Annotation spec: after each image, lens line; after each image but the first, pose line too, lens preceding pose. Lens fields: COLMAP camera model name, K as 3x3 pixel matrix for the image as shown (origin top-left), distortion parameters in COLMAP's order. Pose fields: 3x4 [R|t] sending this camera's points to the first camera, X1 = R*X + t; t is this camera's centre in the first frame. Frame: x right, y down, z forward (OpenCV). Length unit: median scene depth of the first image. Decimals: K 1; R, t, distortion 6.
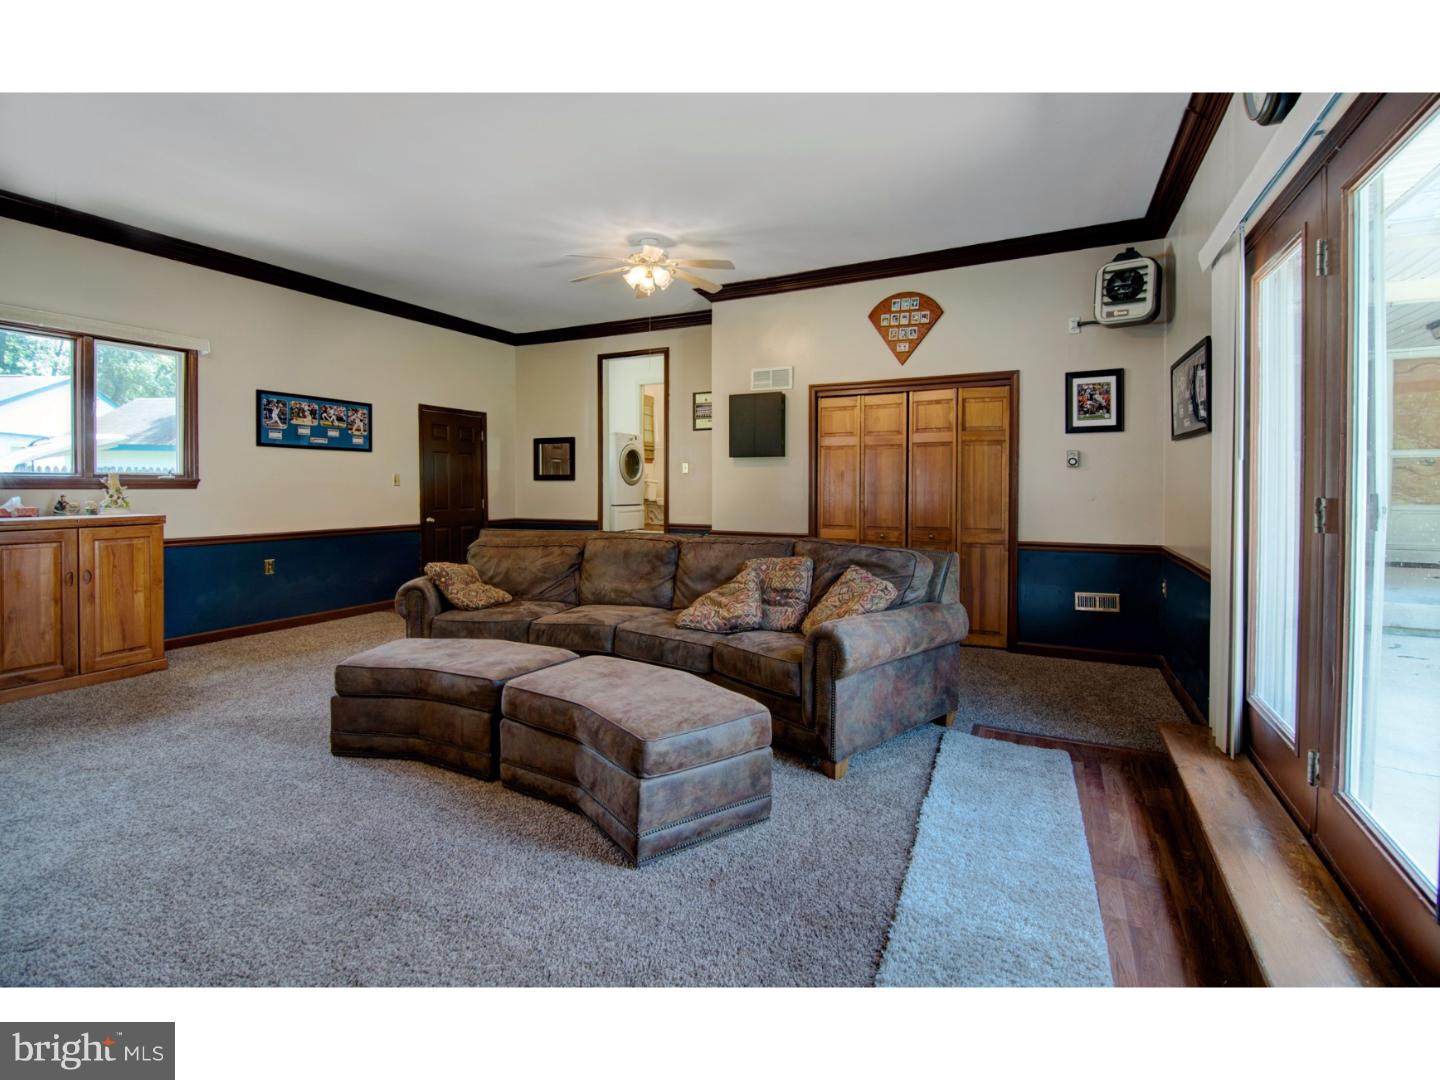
lens RADIAL K [[669.3, 0, 731.6], [0, 669.3, 504.9], [0, 0, 1]] dist [-0.003707, -0.000862]
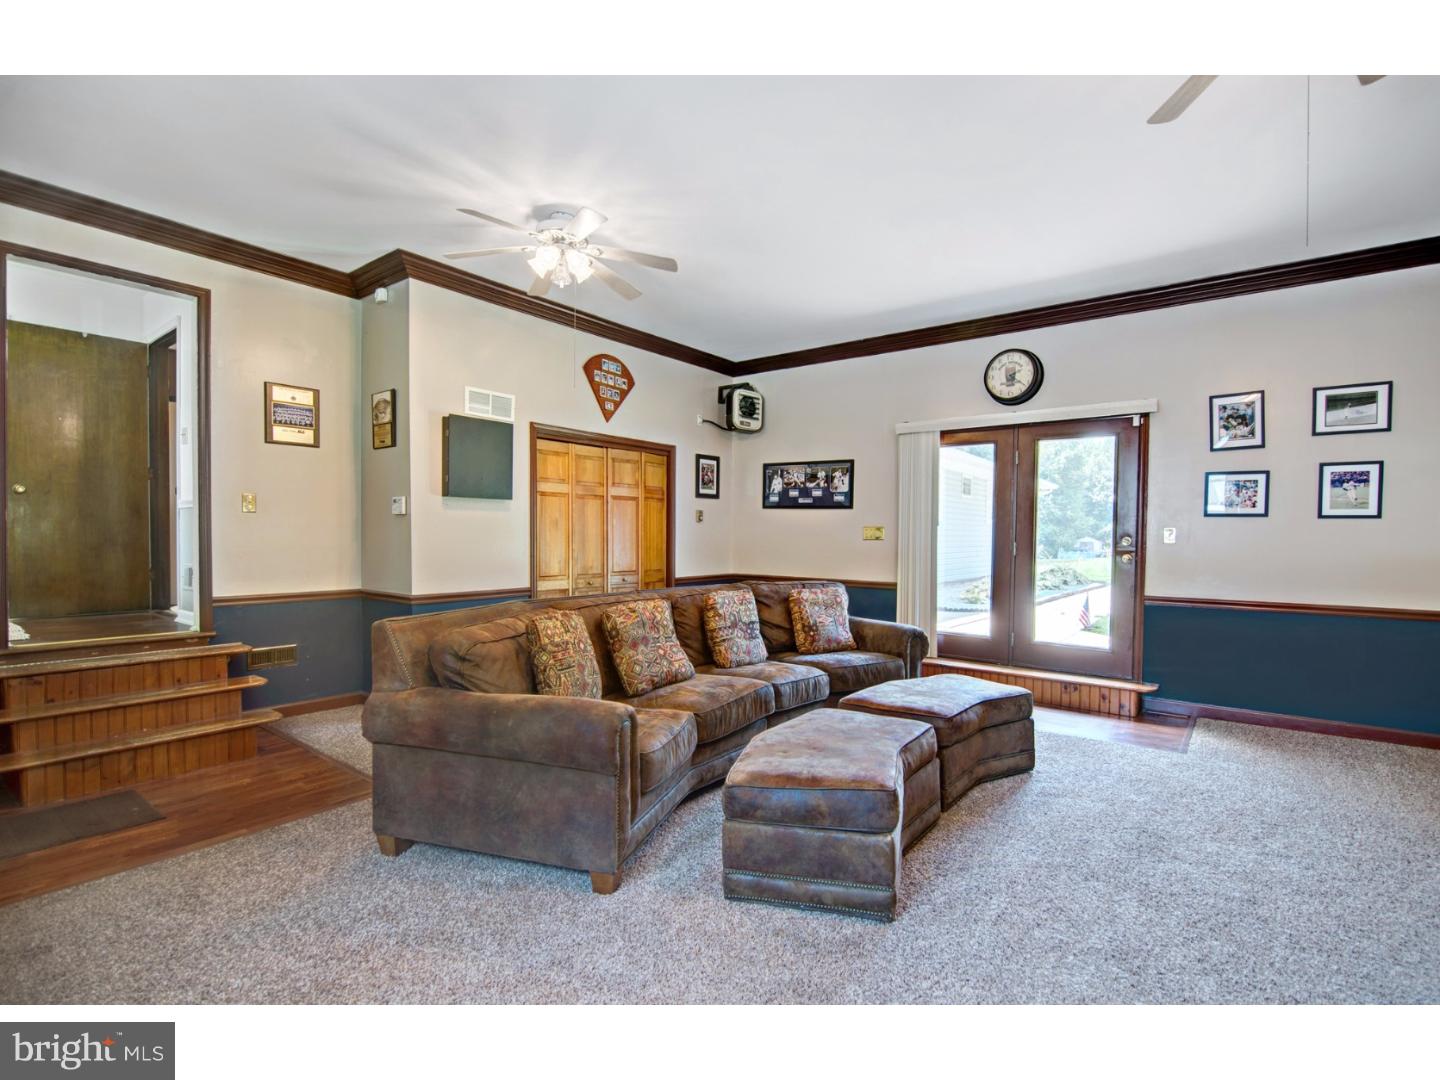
lens RADIAL K [[668.7, 0, 729.1], [0, 668.7, 543.6], [0, 0, 1]] dist [-0.000559, -0.000020]
pose [[0.195073, -0.013089, 0.980701, -0.760743], [0.015324, 0.999830, 0.010296, -0.022446], [-0.980669, 0.013020, 0.195240, 0.600712]]
